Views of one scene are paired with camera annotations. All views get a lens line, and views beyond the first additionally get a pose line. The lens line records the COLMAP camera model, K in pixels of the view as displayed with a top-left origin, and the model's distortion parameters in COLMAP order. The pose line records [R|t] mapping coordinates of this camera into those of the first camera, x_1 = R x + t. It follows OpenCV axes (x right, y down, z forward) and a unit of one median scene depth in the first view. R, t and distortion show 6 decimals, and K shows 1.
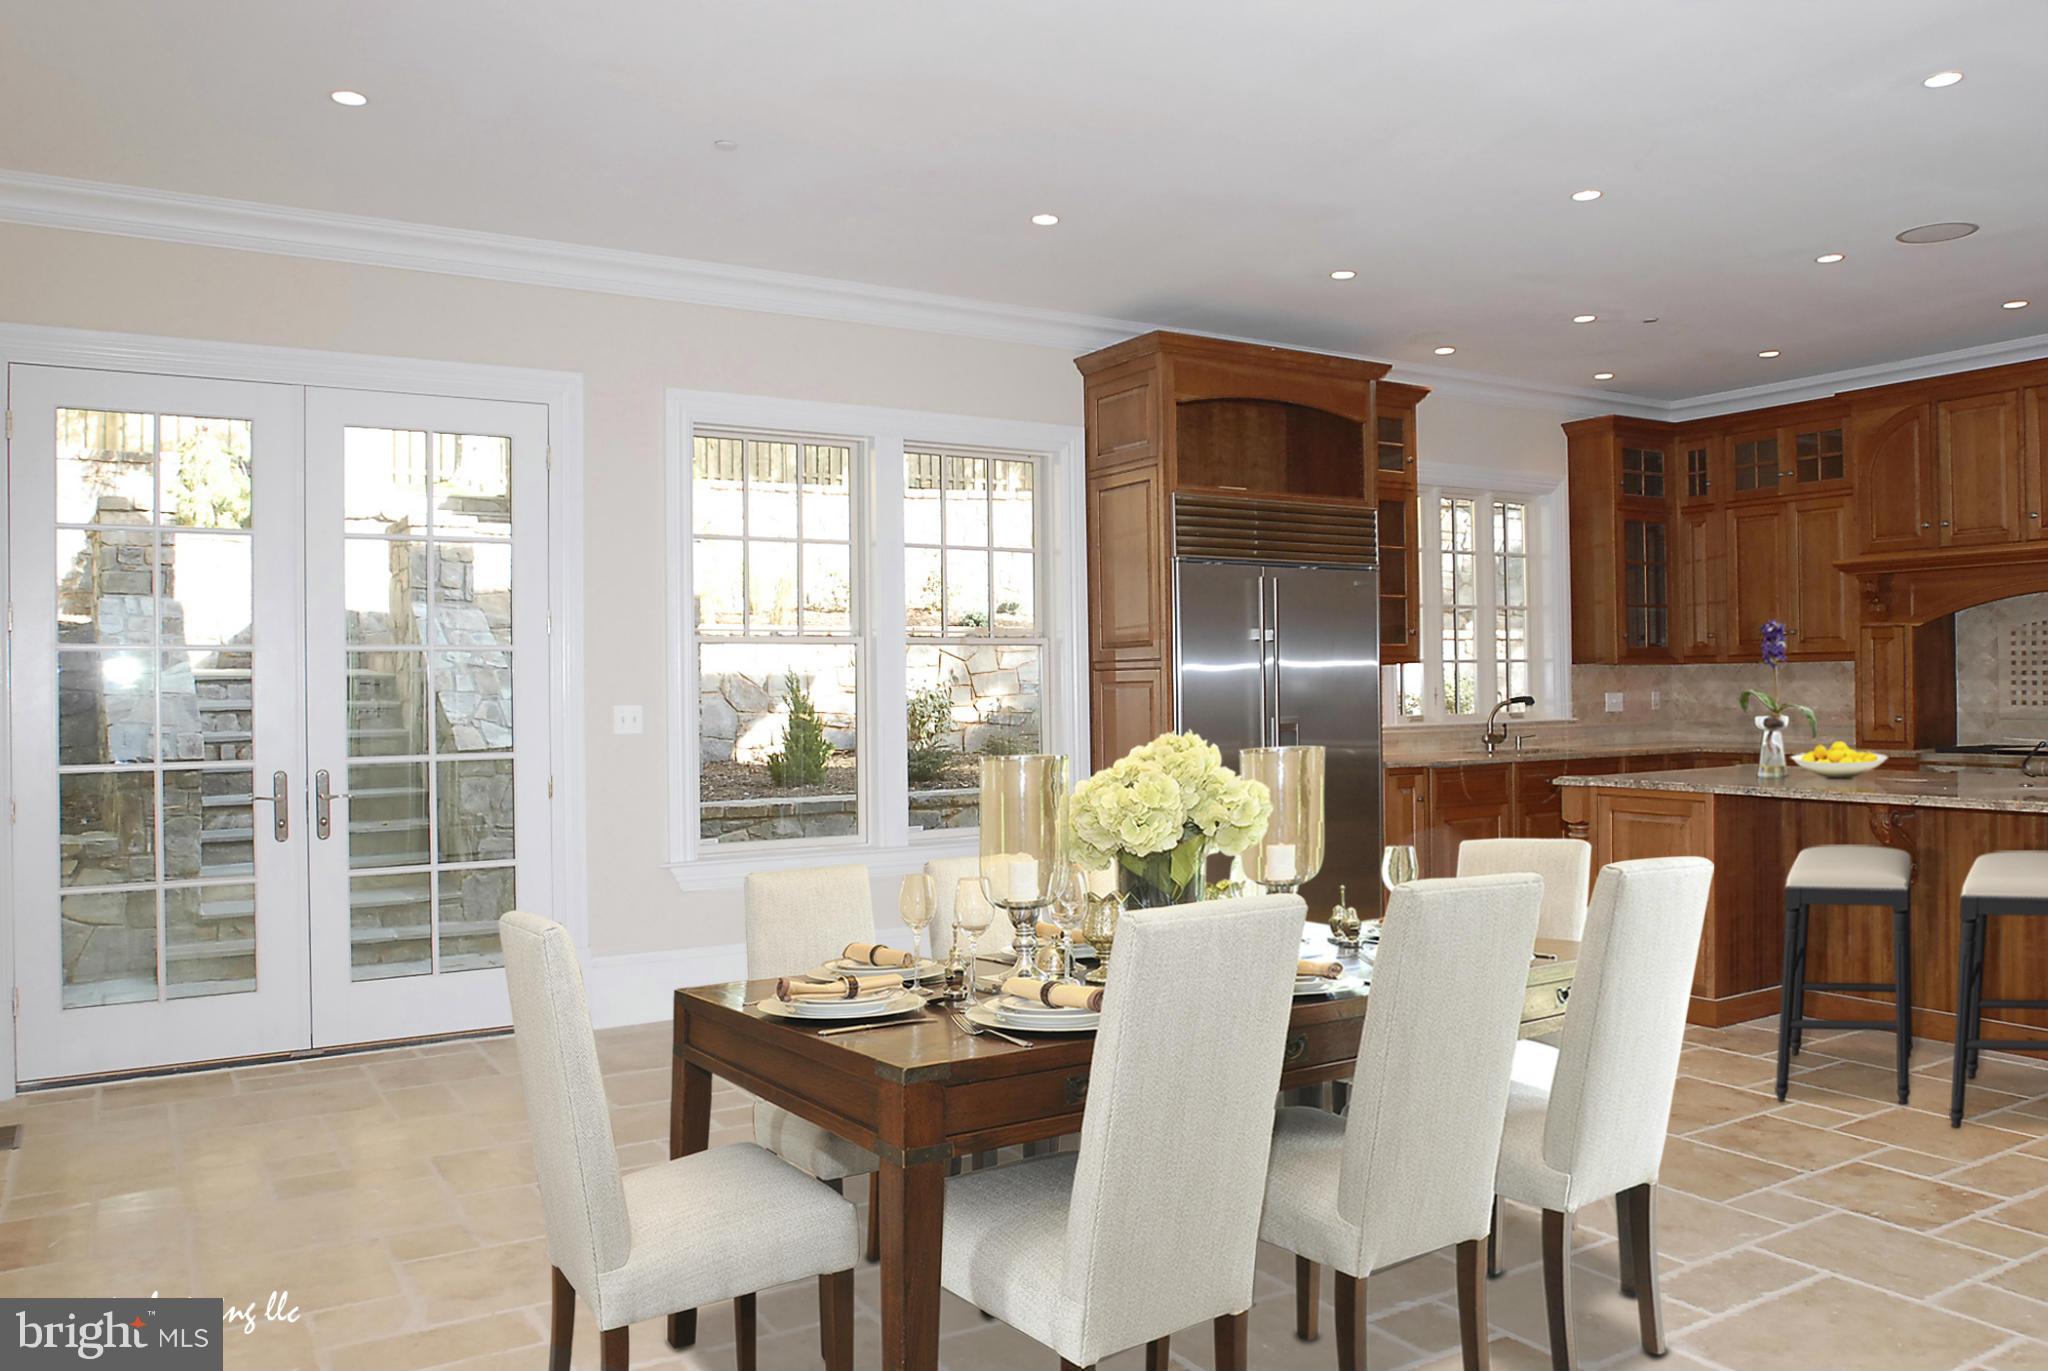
lens RADIAL K [[1528.5, 0, 1028.4], [0, 1528.5, 689.5], [0, 0, 1]] dist [-0.048952, 0.010958]
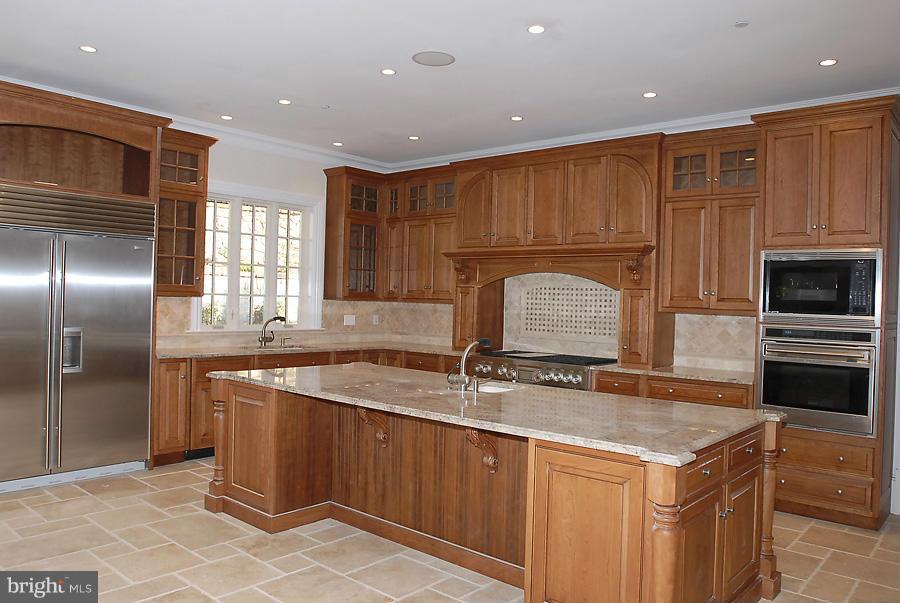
lens RADIAL K [[671.7, 0, 446.7], [0, 671.7, 299.4], [0, 0, 1]] dist [-0.048952, 0.010958]
pose [[0.958749, 0.038992, 0.281566, 0.307433], [-0.039411, 0.999214, -0.004177, -0.021456], [-0.281508, -0.007092, 0.959533, 0.194635]]
